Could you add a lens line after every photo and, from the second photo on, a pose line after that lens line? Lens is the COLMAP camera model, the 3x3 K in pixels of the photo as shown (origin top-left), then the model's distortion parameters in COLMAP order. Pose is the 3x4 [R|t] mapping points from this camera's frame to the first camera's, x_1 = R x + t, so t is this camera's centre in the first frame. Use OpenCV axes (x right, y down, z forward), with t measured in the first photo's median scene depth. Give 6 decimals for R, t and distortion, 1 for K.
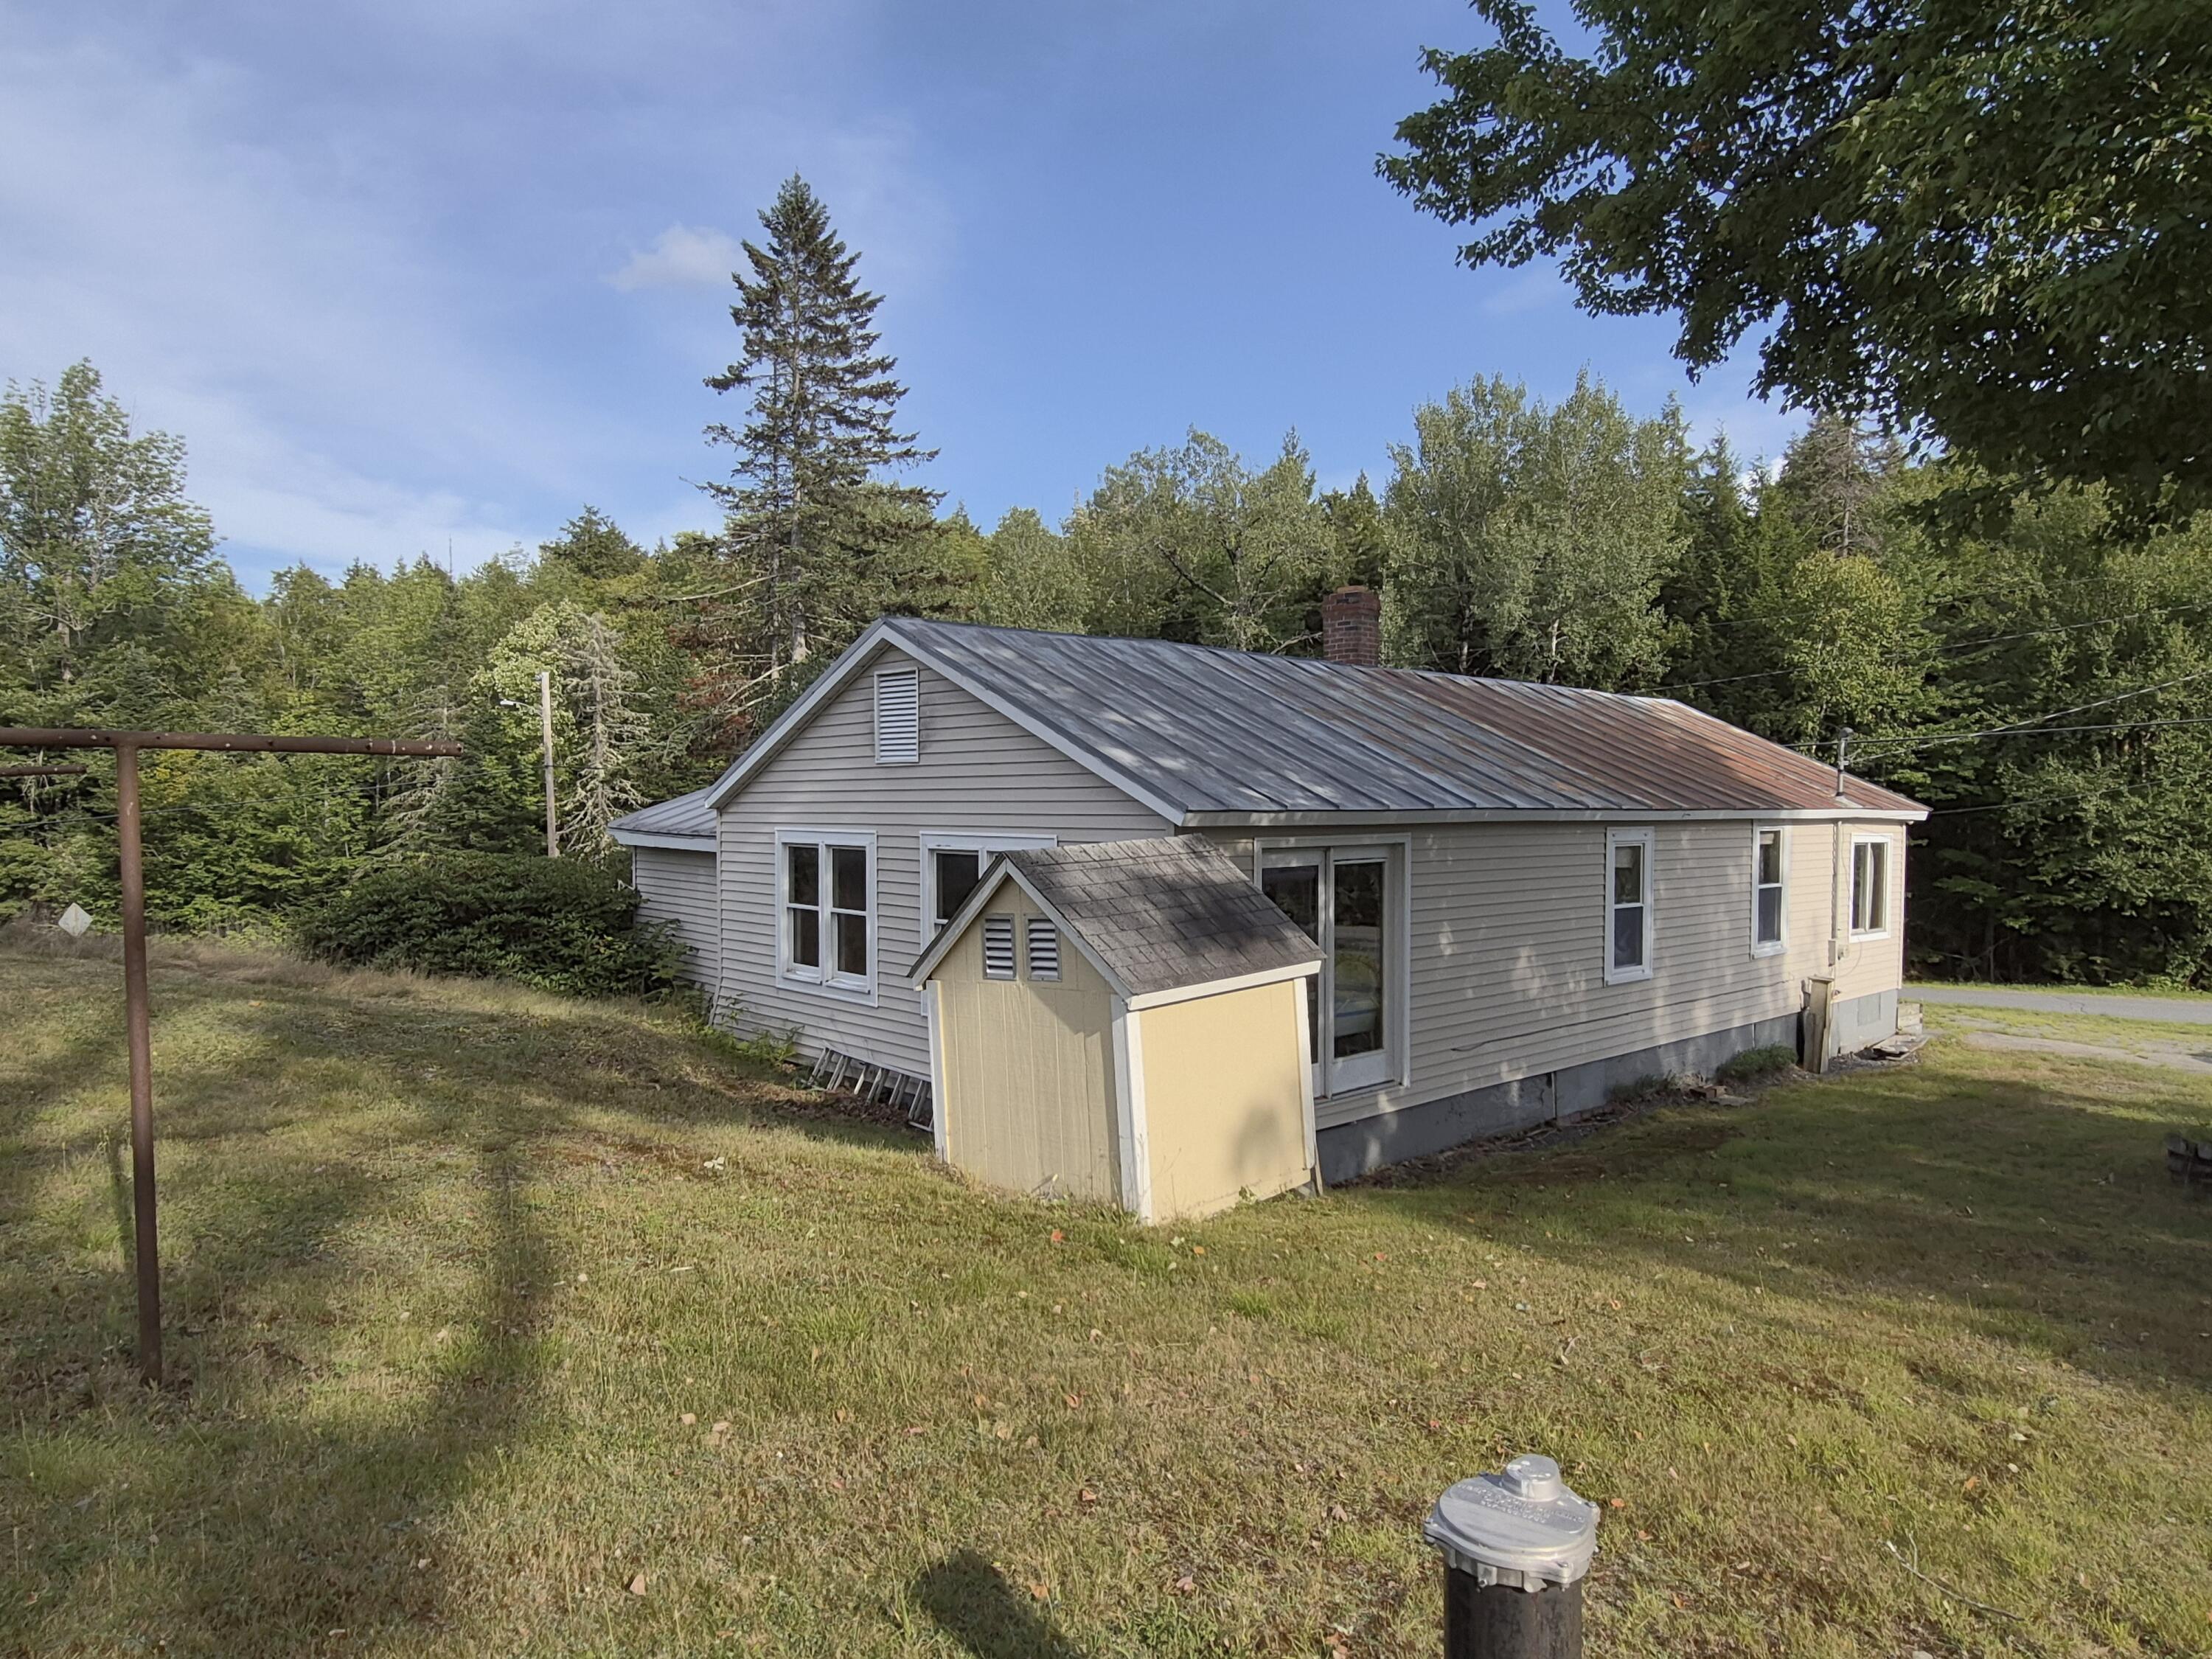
lens RADIAL K [[1418.6, 0, 1137.1], [0, 1418.6, 841.8], [0, 0, 1]] dist [0.007726, 0.002326]
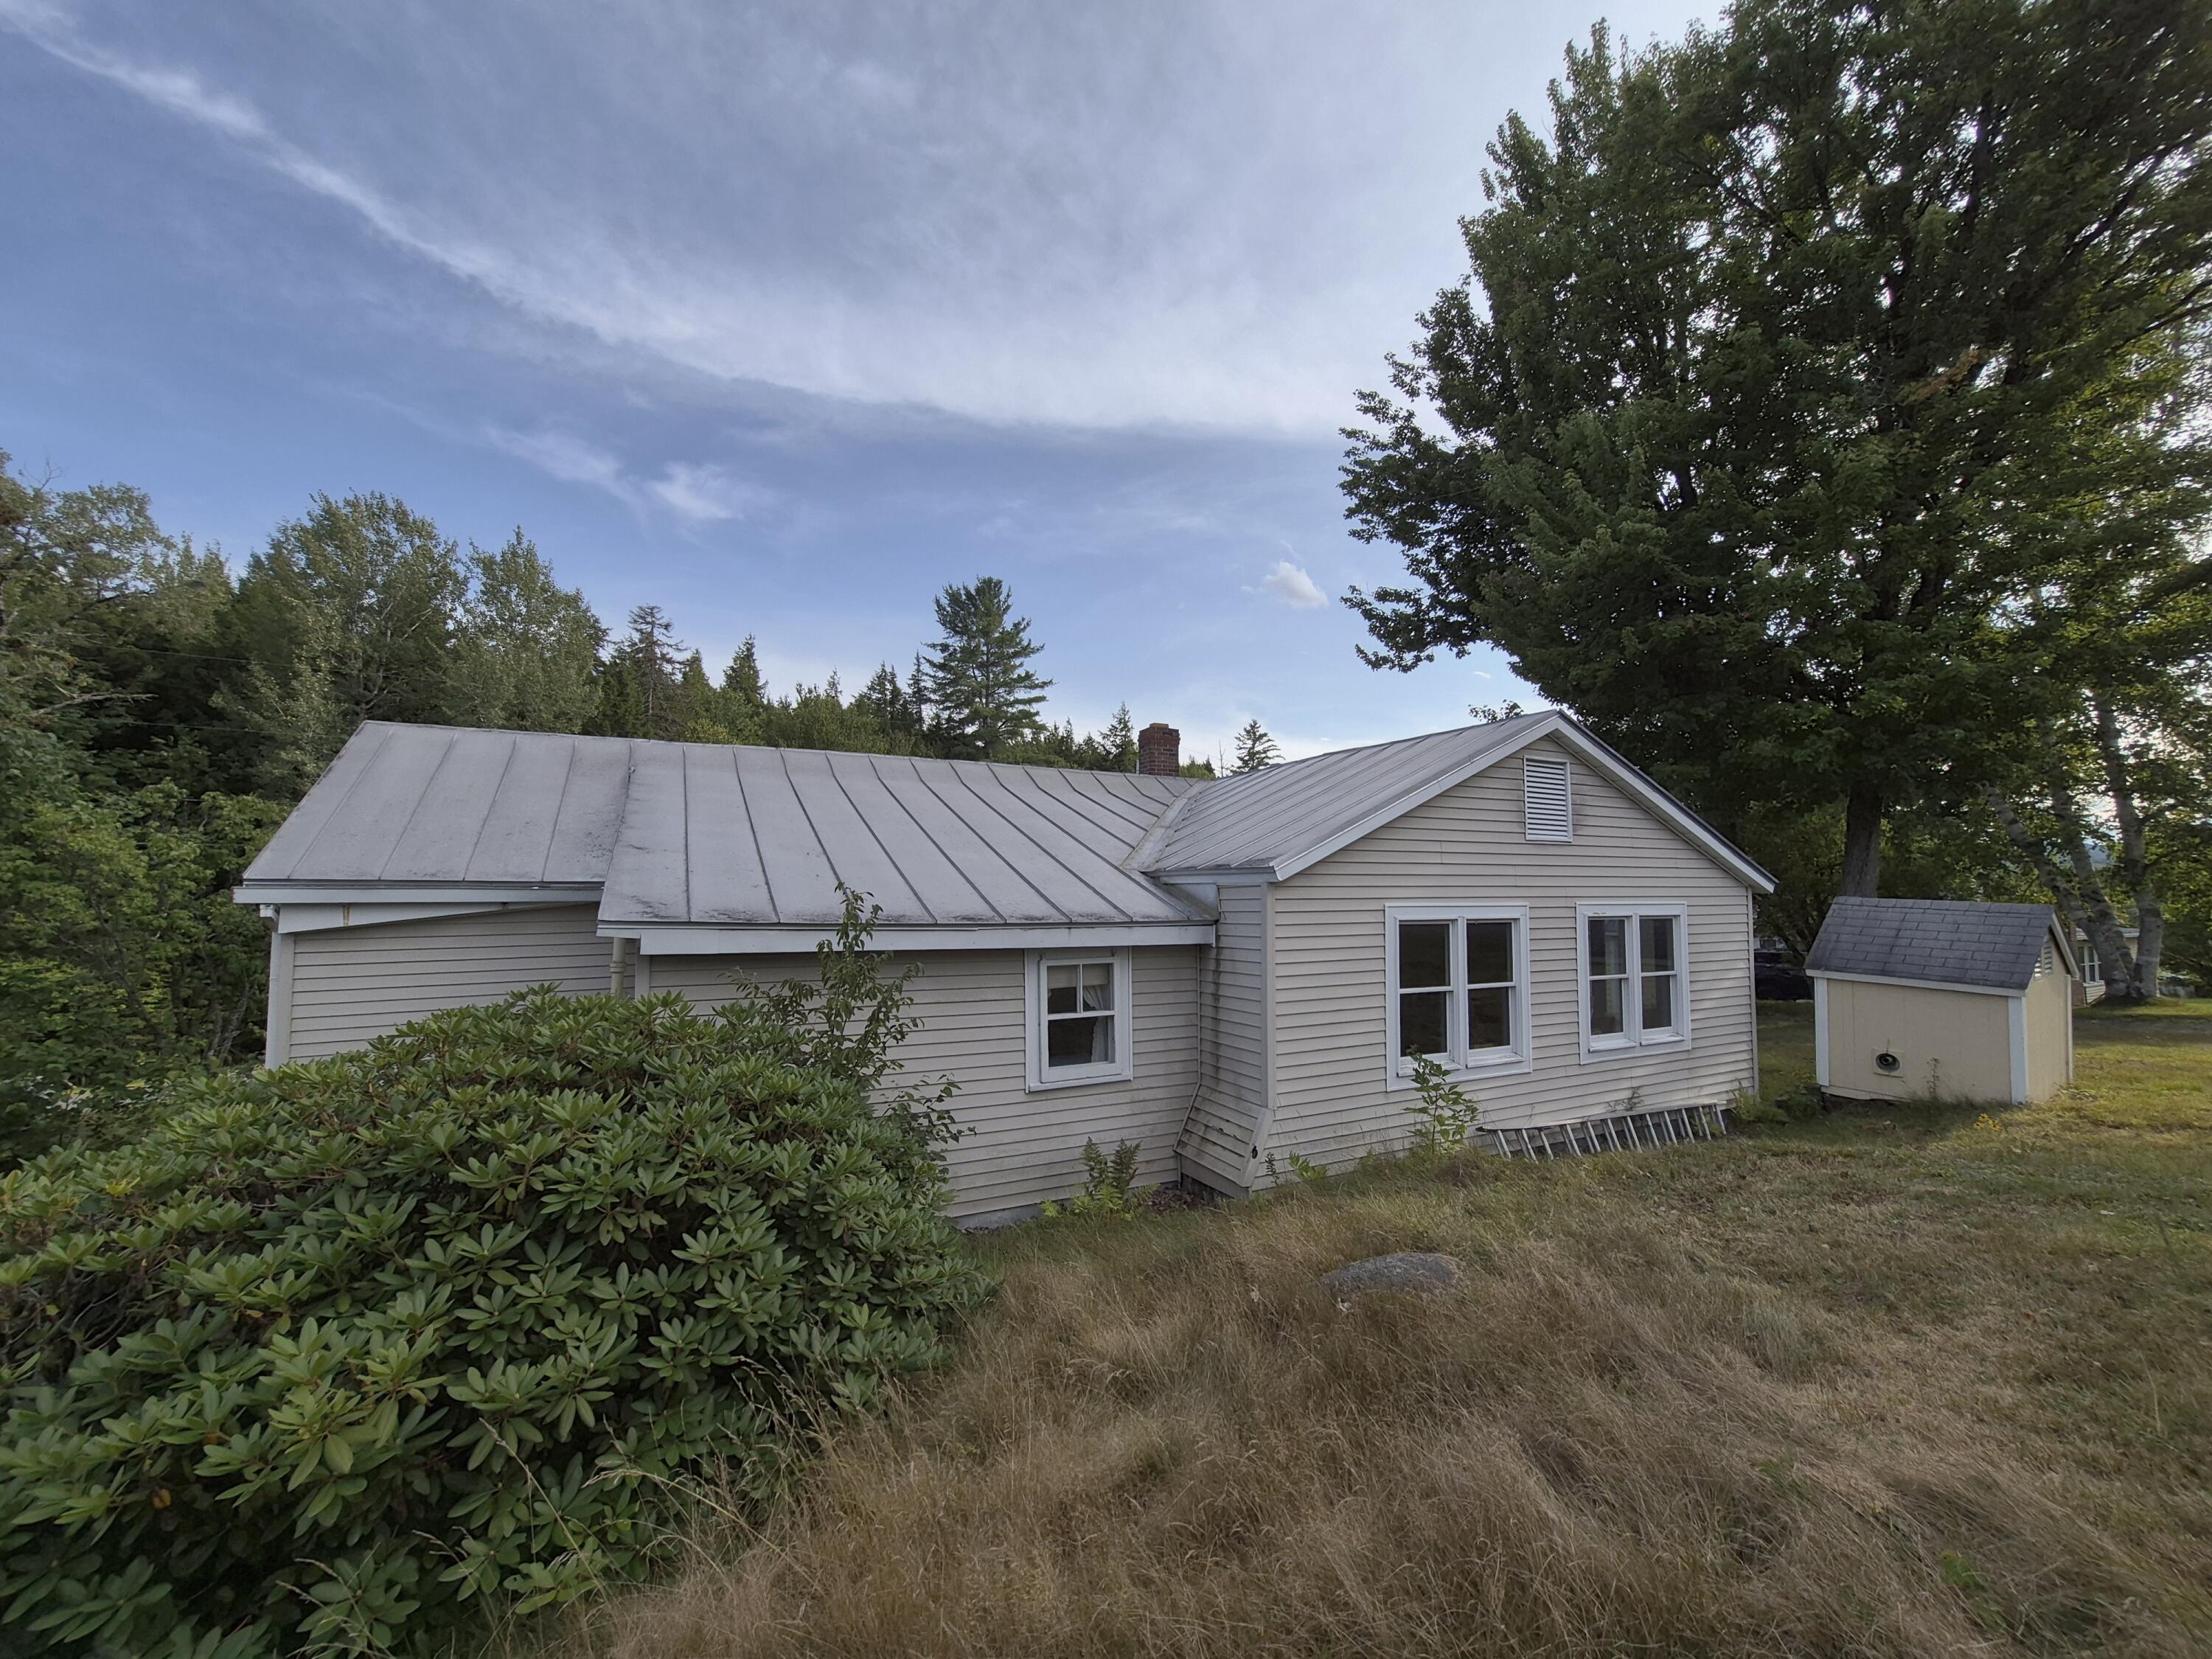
lens RADIAL K [[890.3, 0, 1174.5], [0, 890.3, 834.0], [0, 0, 1]] dist [-0.000489, -0.000001]
pose [[0.259606, 0.064984, 0.963526, -0.373067], [0.028147, 0.996800, -0.074812, -0.007020], [-0.965304, 0.046542, 0.256947, 0.448305]]
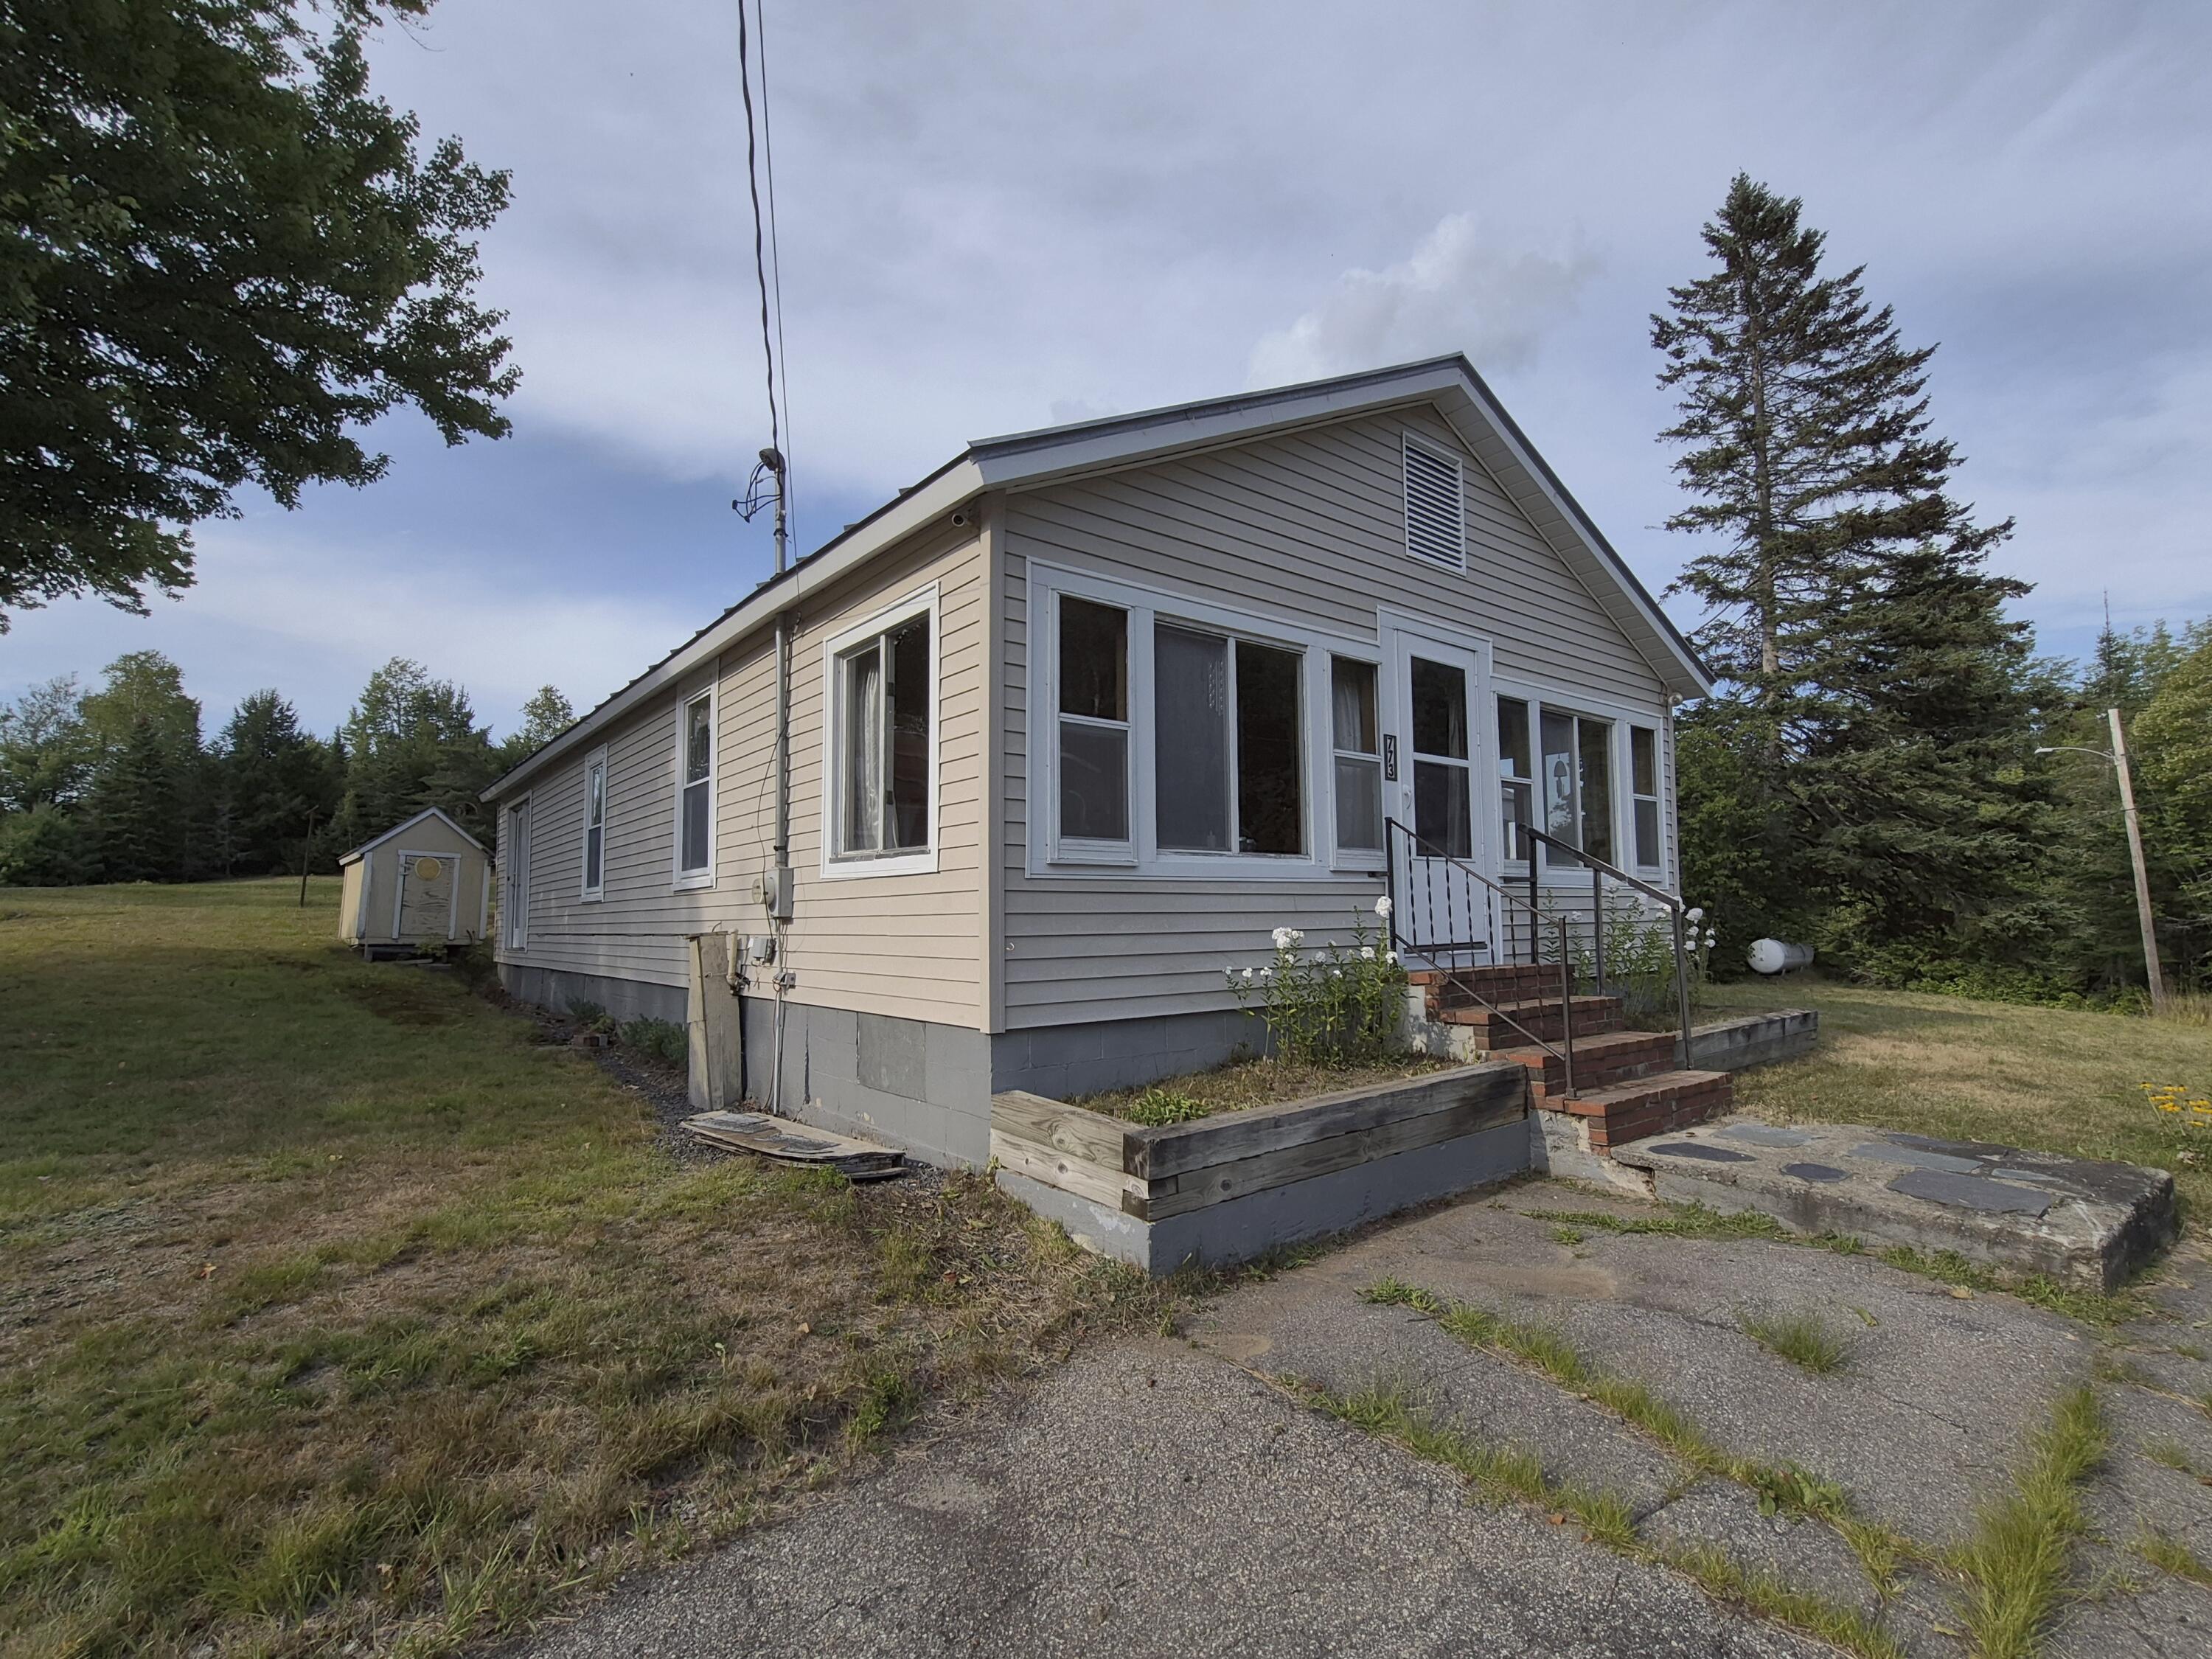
lens RADIAL K [[1041.5, 0, 1115.5], [0, 1041.5, 831.9], [0, 0, 1]] dist [0.013338, 0.001613]
pose [[-0.075012, -0.087103, -0.993371, 0.487477], [-0.017869, 0.996135, -0.085996, 0.049102], [0.997023, 0.011300, -0.076278, 0.659523]]
